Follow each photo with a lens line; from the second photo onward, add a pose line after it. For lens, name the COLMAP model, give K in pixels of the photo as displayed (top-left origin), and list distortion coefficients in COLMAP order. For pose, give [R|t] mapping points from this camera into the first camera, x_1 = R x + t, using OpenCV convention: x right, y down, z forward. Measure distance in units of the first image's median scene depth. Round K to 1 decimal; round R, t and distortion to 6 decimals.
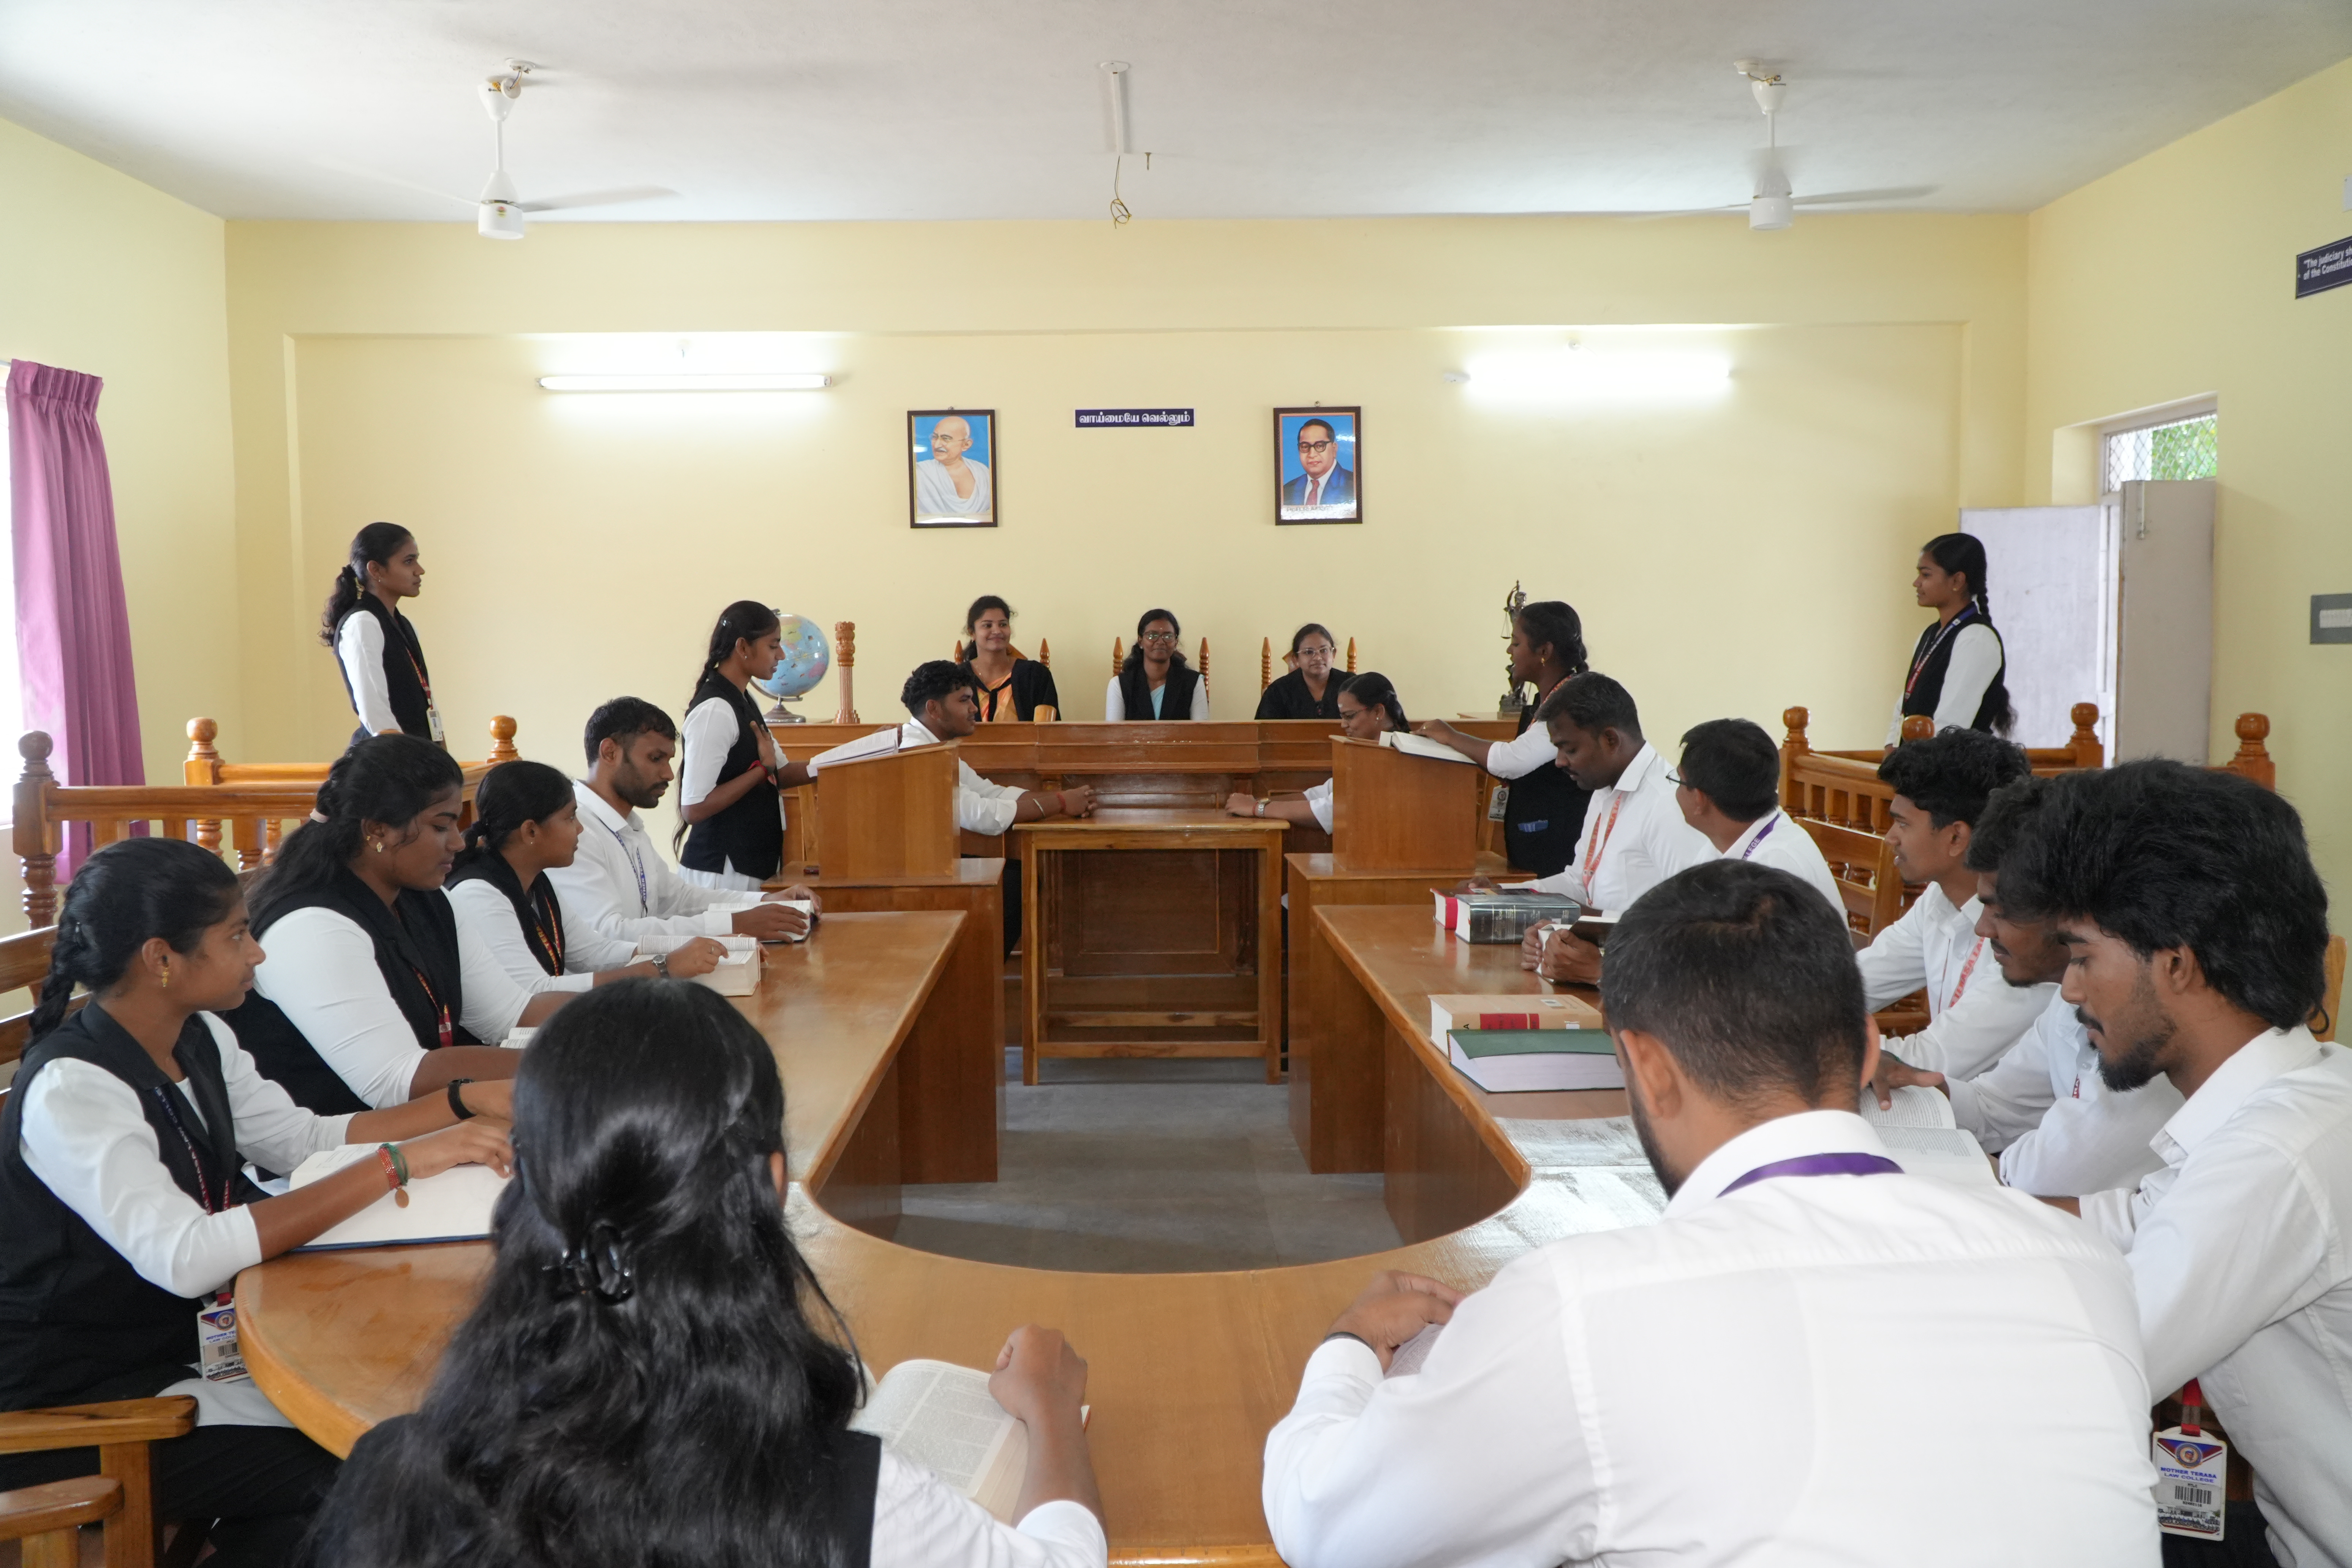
lens RADIAL K [[1946.8, 0, 1171.1], [0, 1946.8, 777.3], [0, 0, 1]] dist [0.021115, 0.030067]
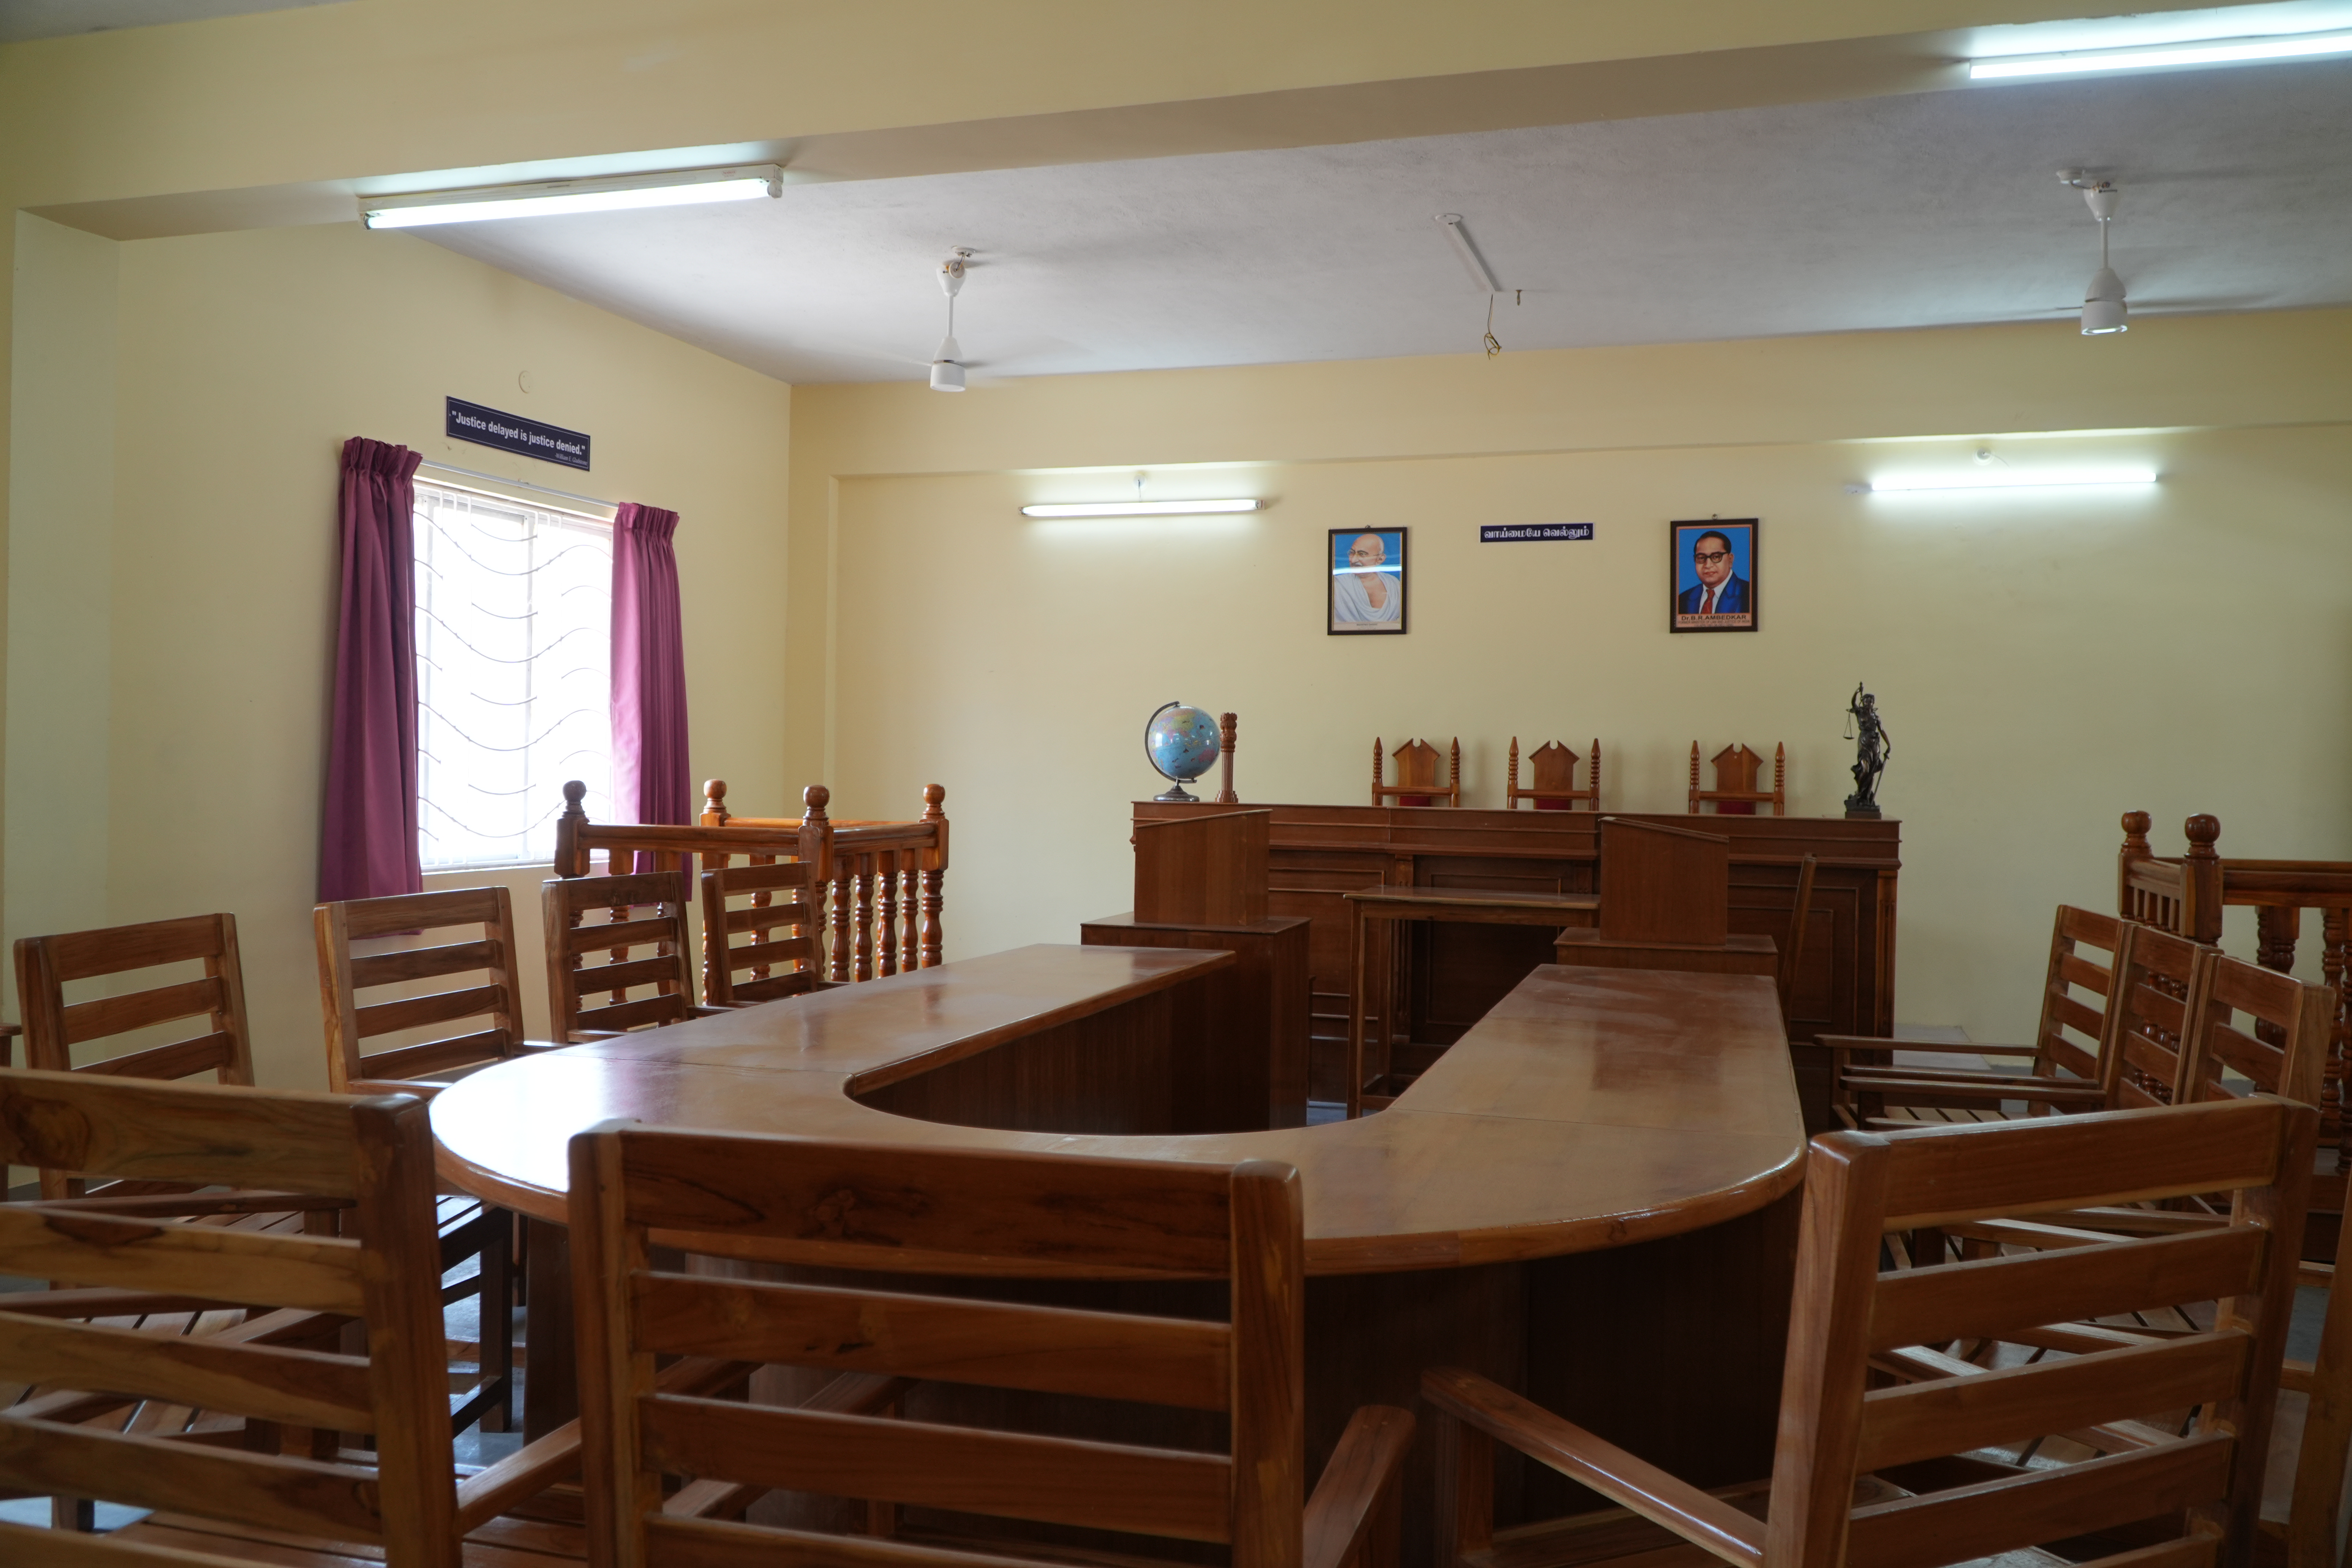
lens RADIAL K [[1946.8, 0, 1182.5], [0, 1946.8, 798.4], [0, 0, 1]] dist [0.021115, 0.030067]
pose [[0.949360, 0.028766, -0.312872, 0.138168], [-0.045937, 0.997807, -0.047648, 0.021121], [0.310816, 0.059608, 0.948599, -0.067004]]
